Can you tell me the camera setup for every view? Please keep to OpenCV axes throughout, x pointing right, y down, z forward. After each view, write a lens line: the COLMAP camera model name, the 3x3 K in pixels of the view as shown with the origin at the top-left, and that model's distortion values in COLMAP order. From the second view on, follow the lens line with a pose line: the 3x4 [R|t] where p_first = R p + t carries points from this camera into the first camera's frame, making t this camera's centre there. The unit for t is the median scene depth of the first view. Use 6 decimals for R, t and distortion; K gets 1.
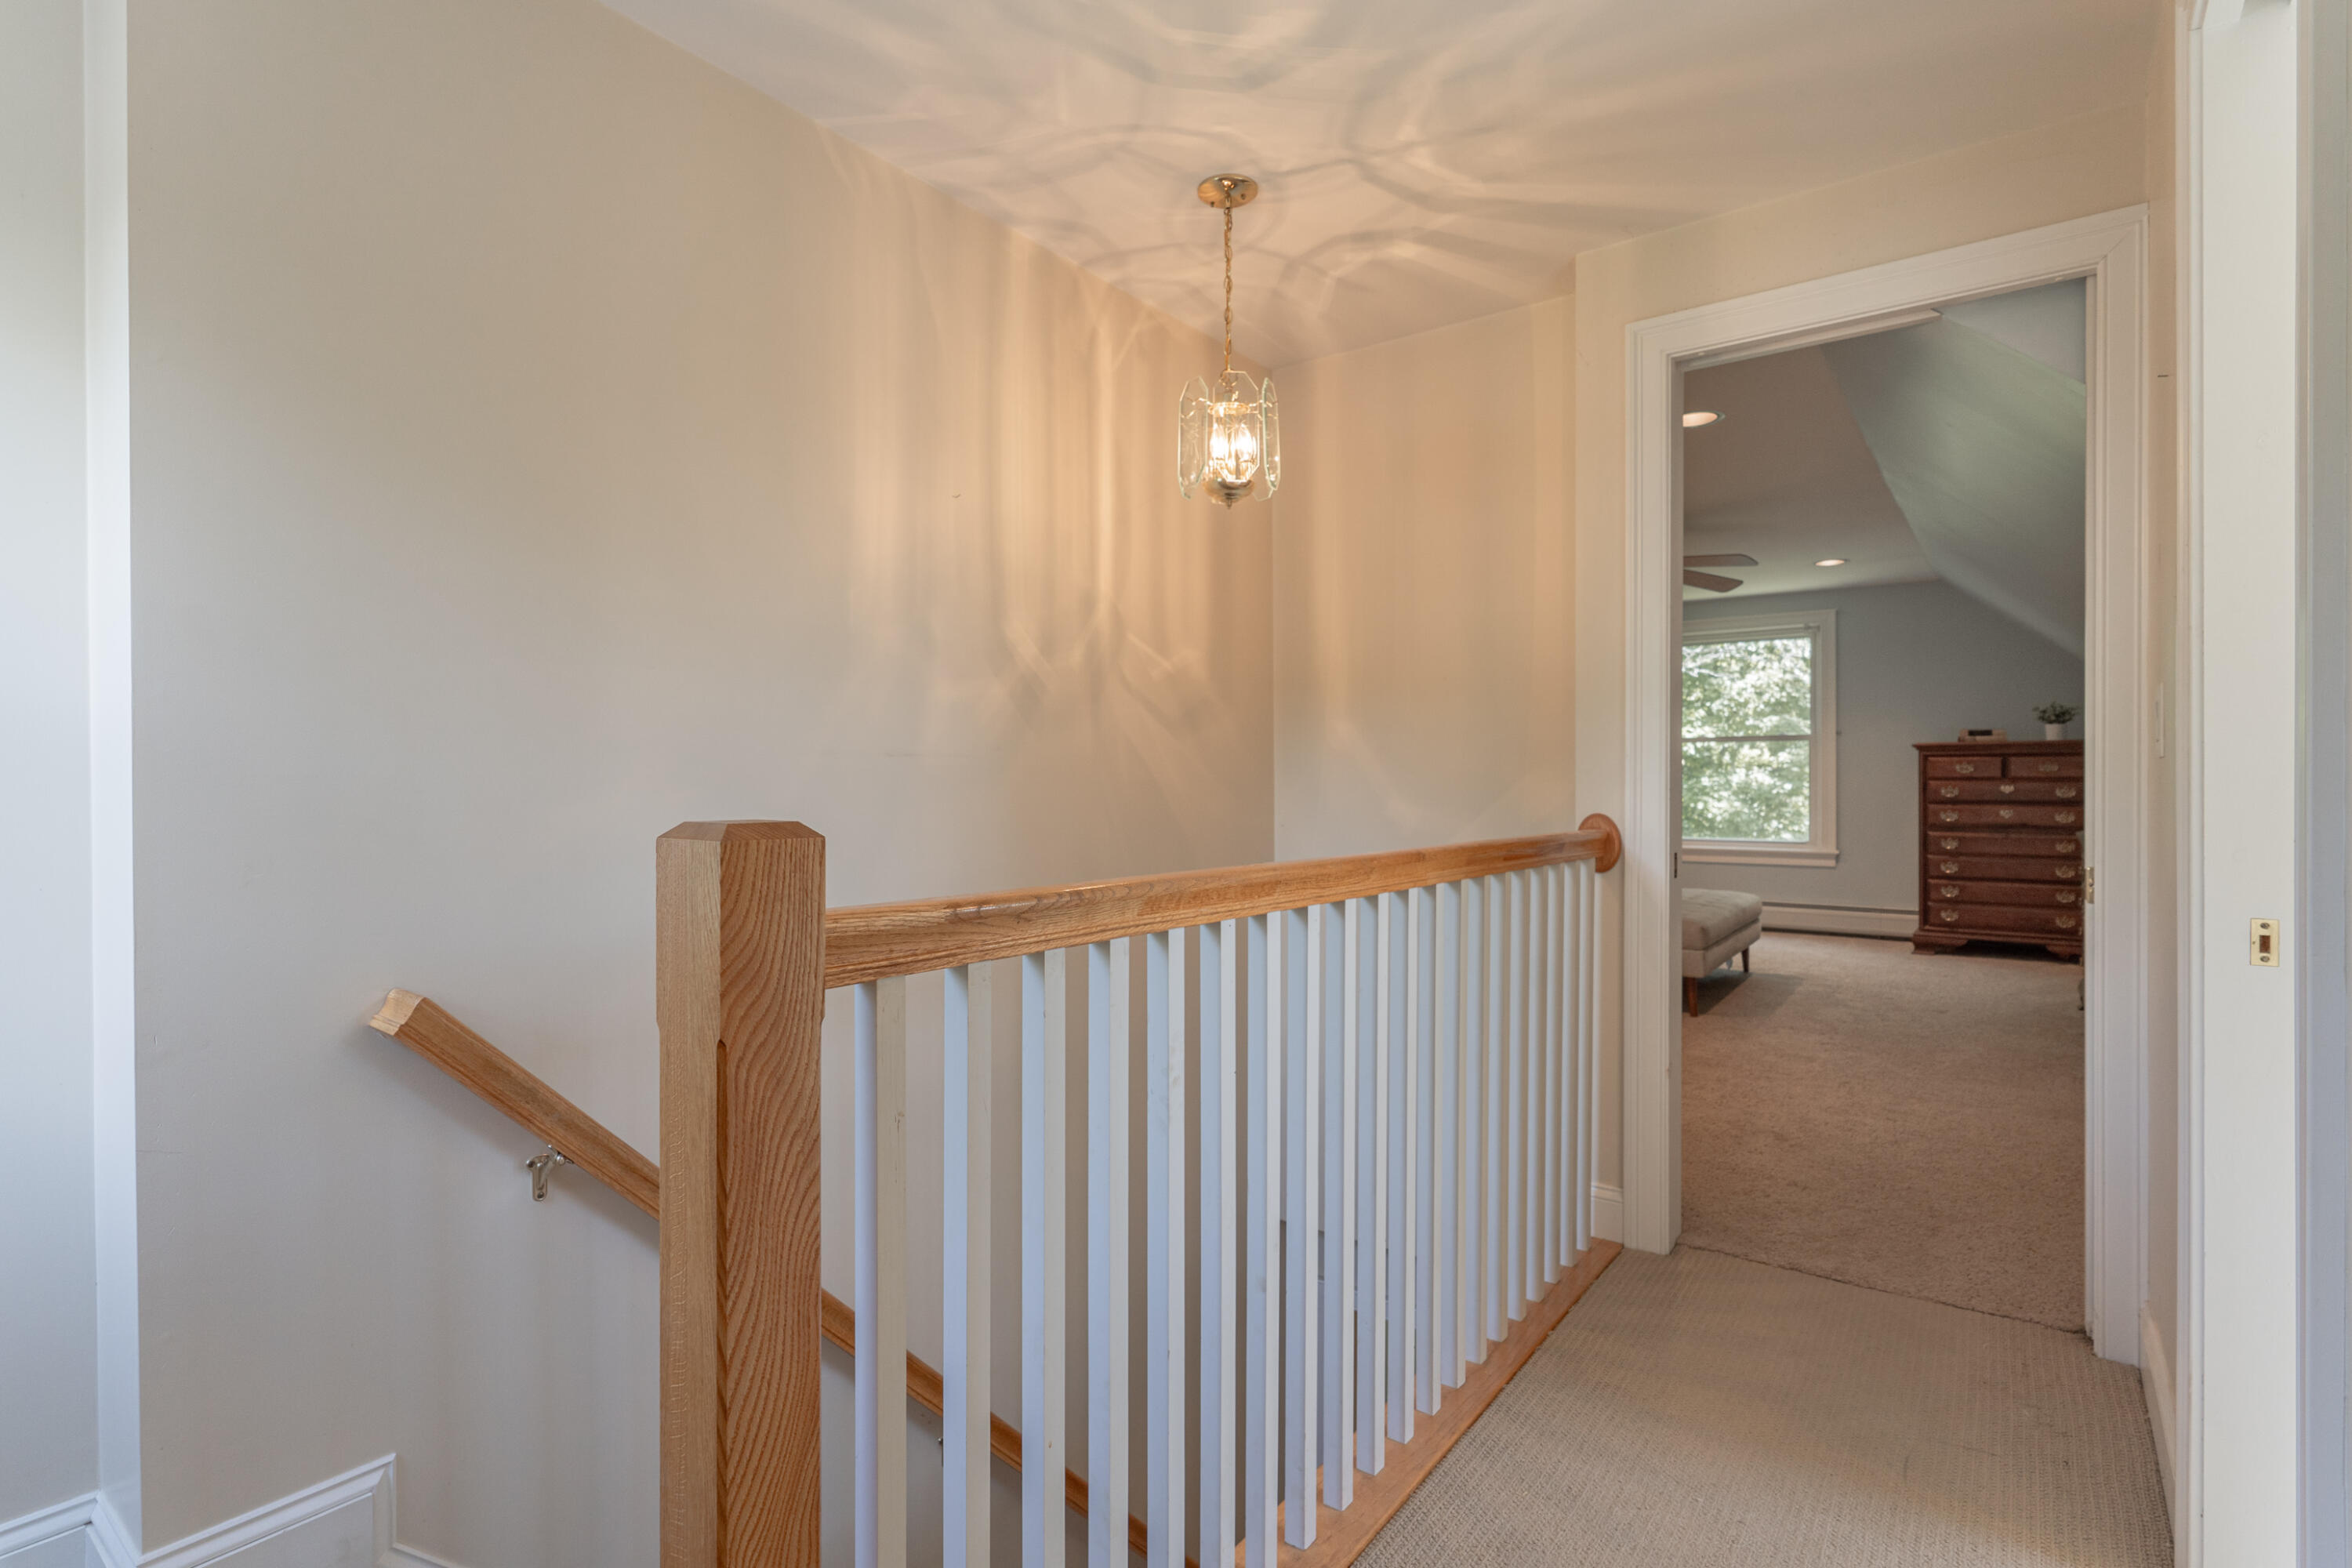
lens RADIAL K [[1135.5, 0, 1176.0], [0, 1135.5, 784.0], [0, 0, 1]] dist [-0.003329, 0.000126]
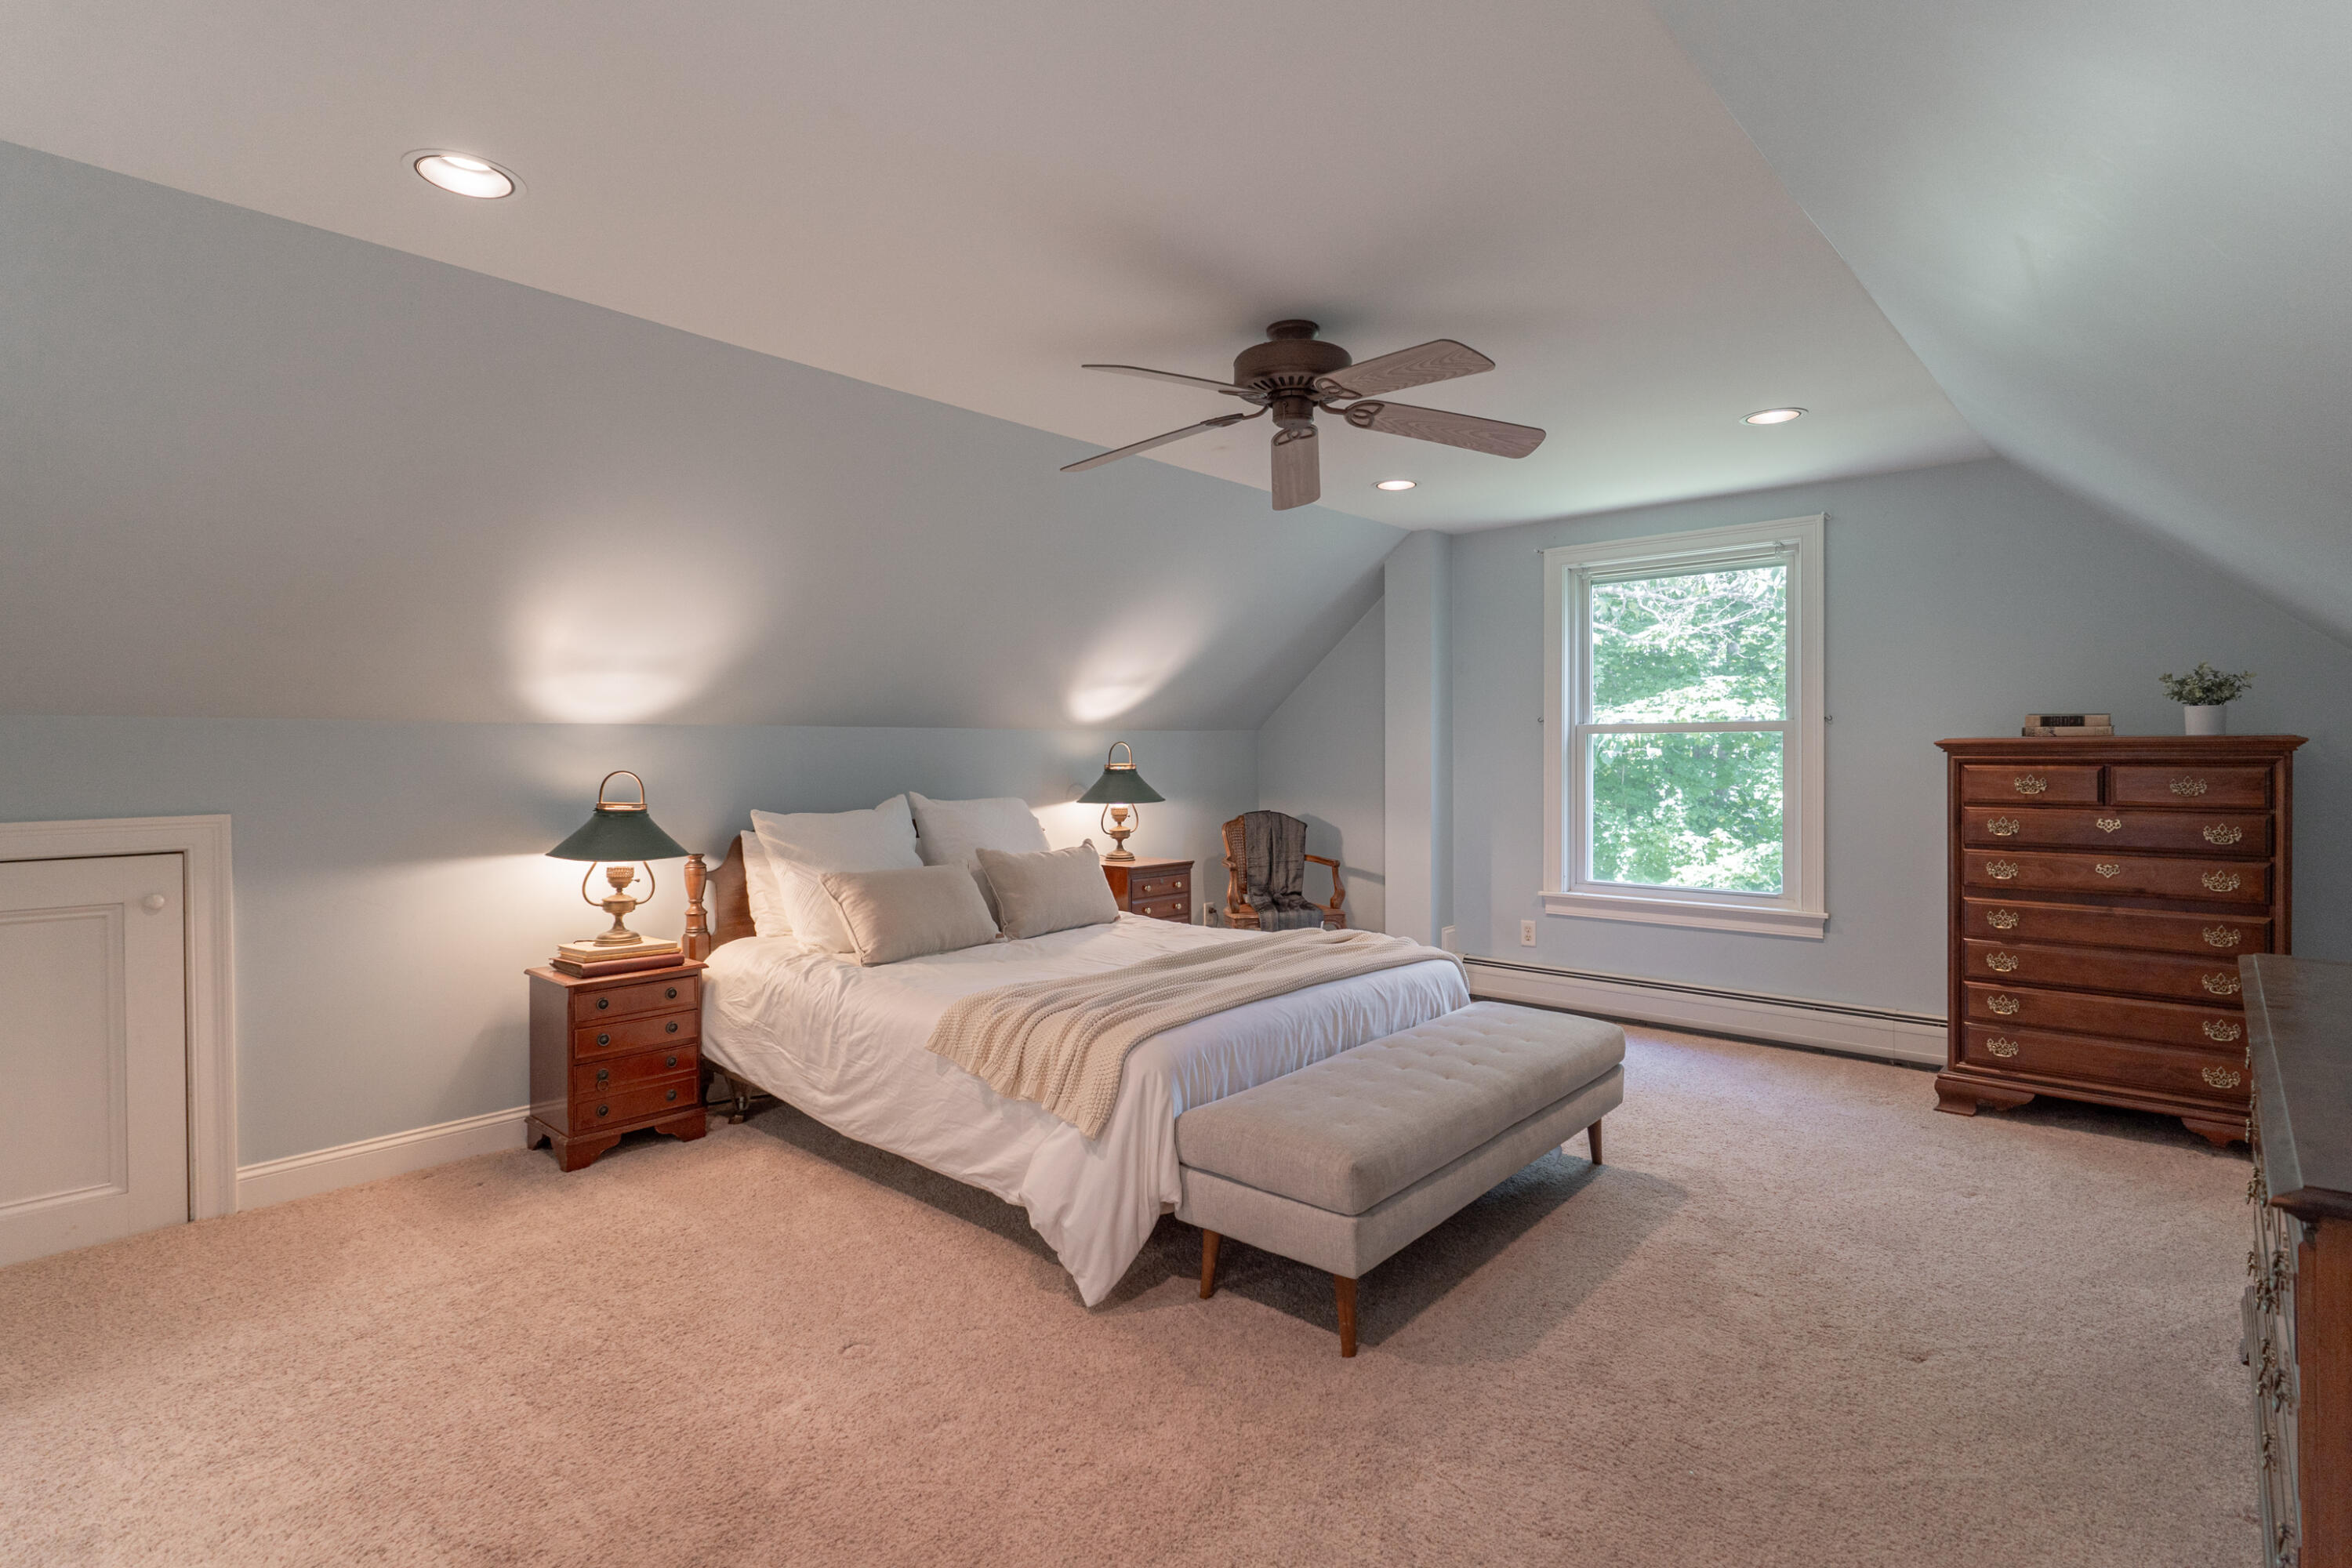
lens RADIAL K [[1150.0, 0, 1187.2], [0, 1150.0, 761.8], [0, 0, 1]] dist [-0.004120, 0.000013]
pose [[0.997098, -0.000417, -0.076131, 0.324639], [0.000660, 0.999995, 0.003170, -0.027371], [0.076129, -0.003211, 0.997093, 0.405515]]
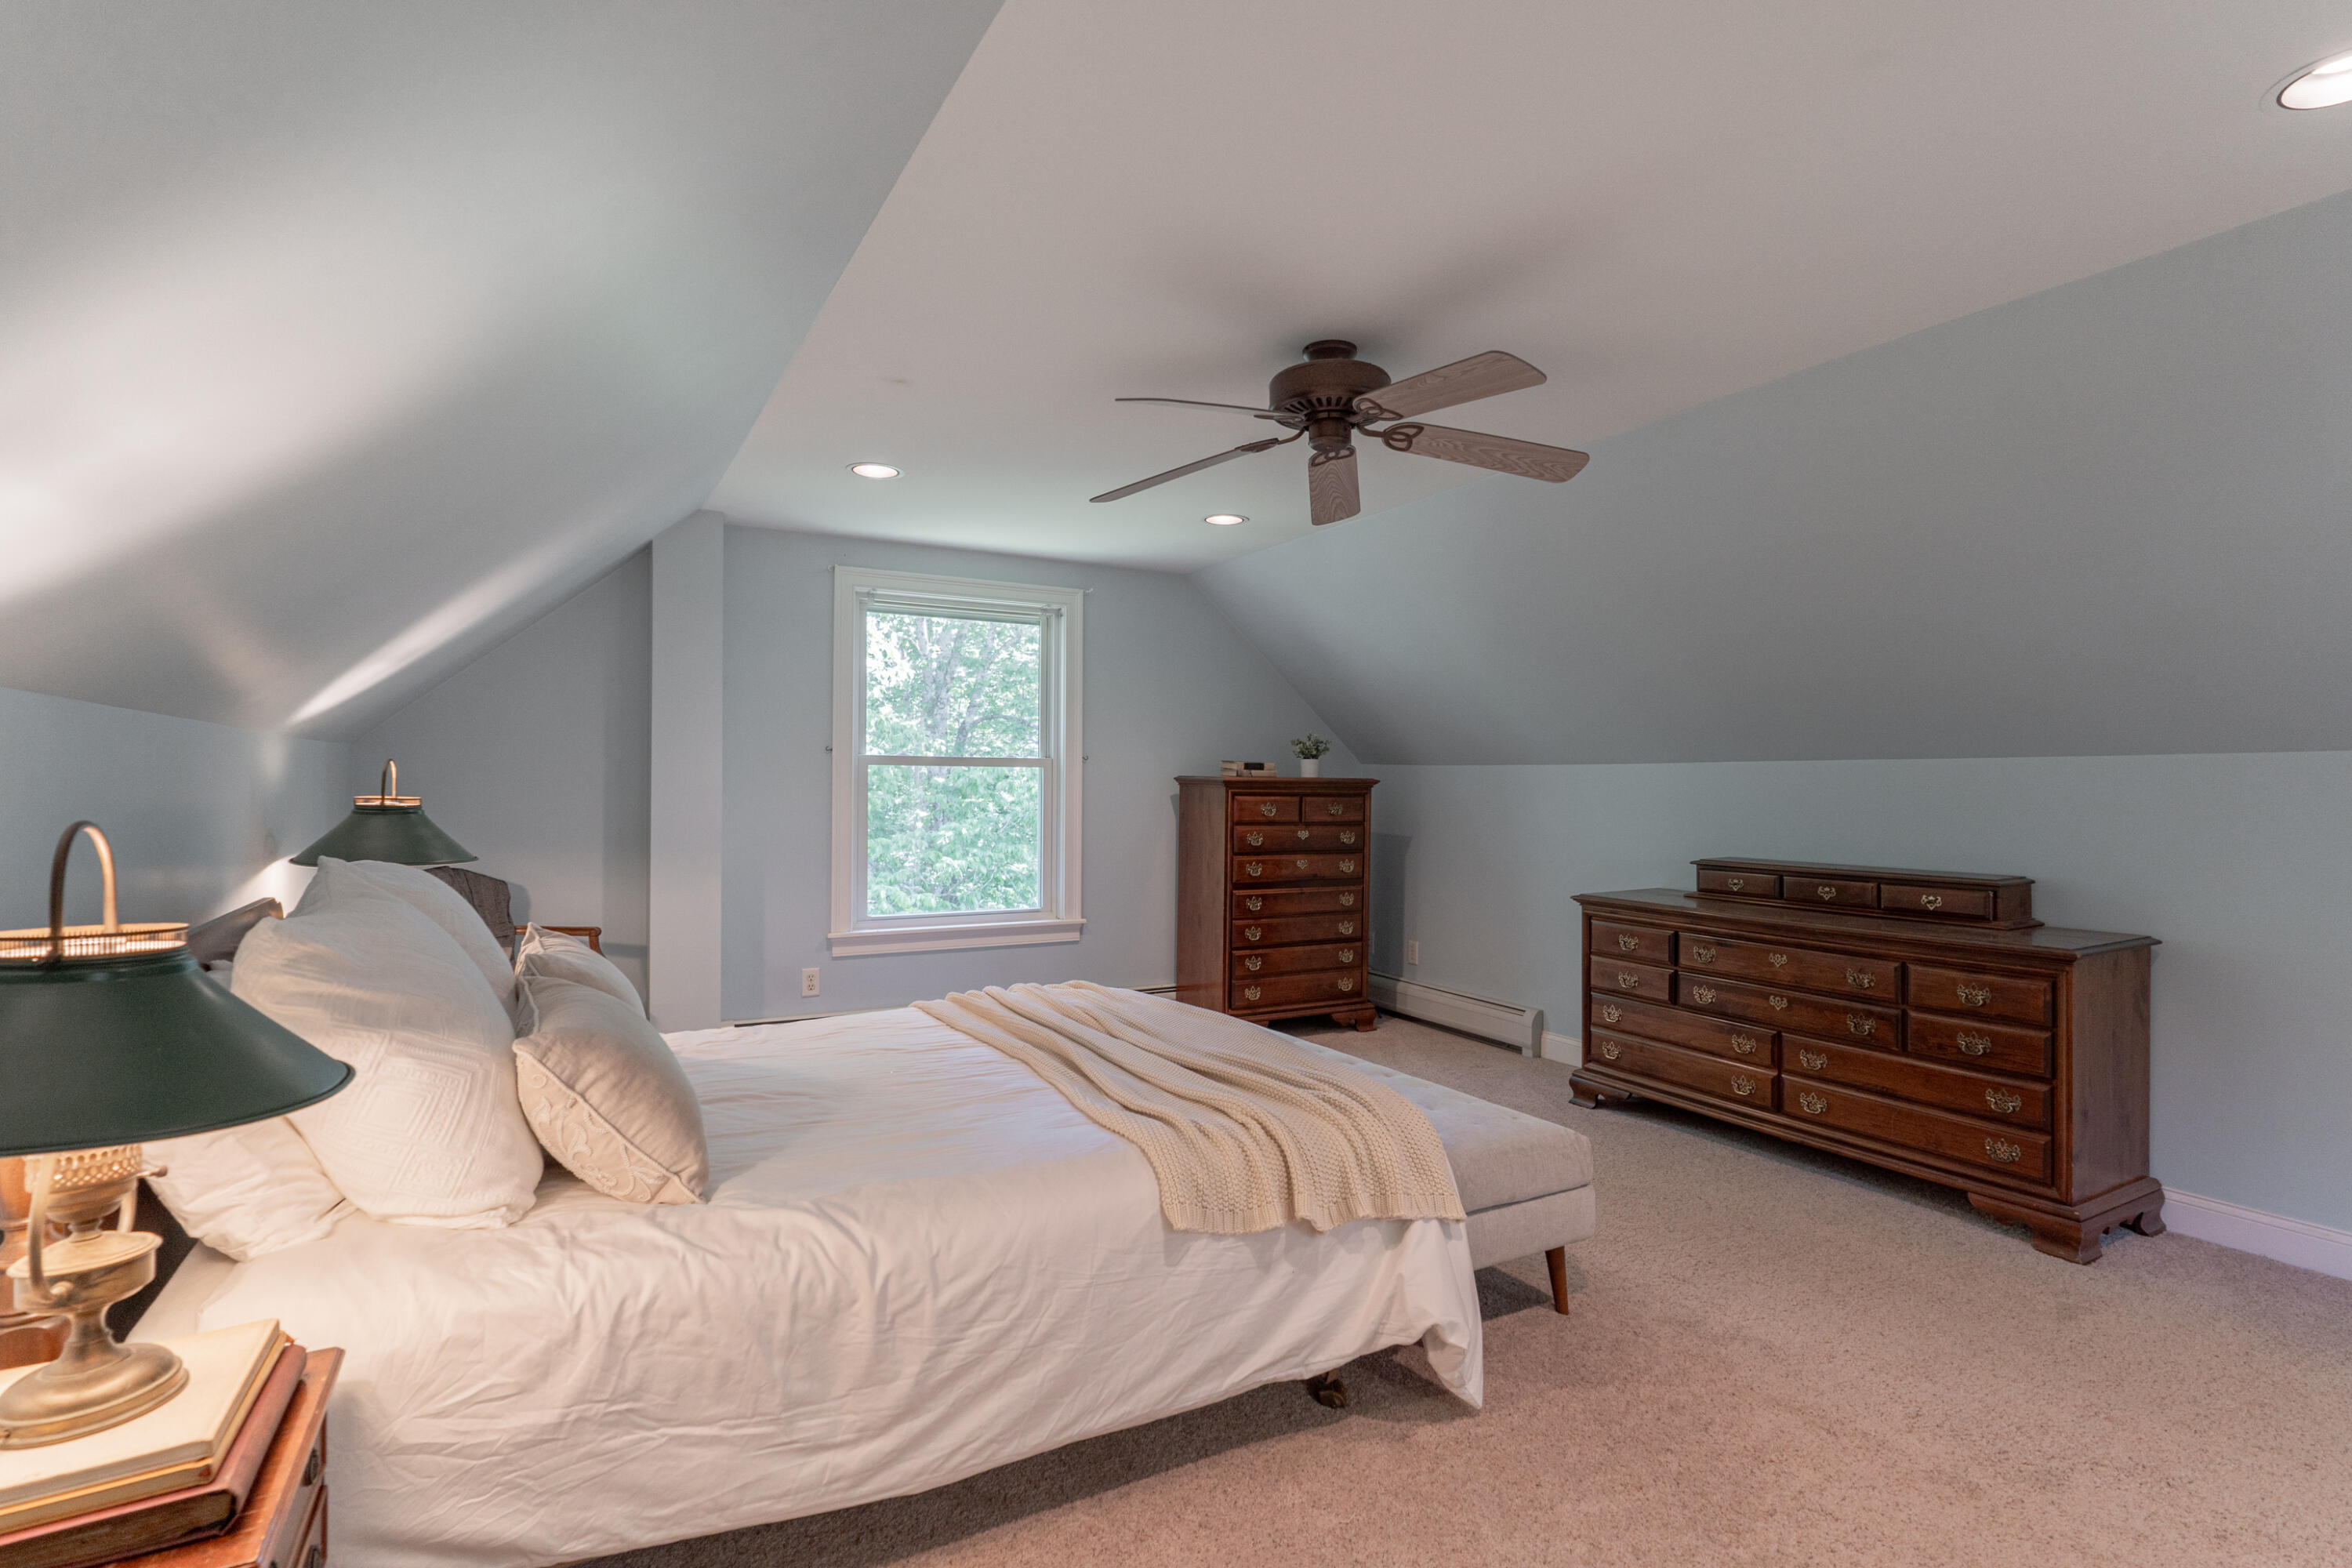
lens RADIAL K [[1135.5, 0, 1176.0], [0, 1135.5, 784.0], [0, 0, 1]] dist [-0.003329, 0.000126]
pose [[0.398153, 0.008538, 0.917279, -0.079008], [-0.002718, 0.999963, -0.008127, -0.025615], [-0.917315, 0.000742, 0.398162, 0.731007]]
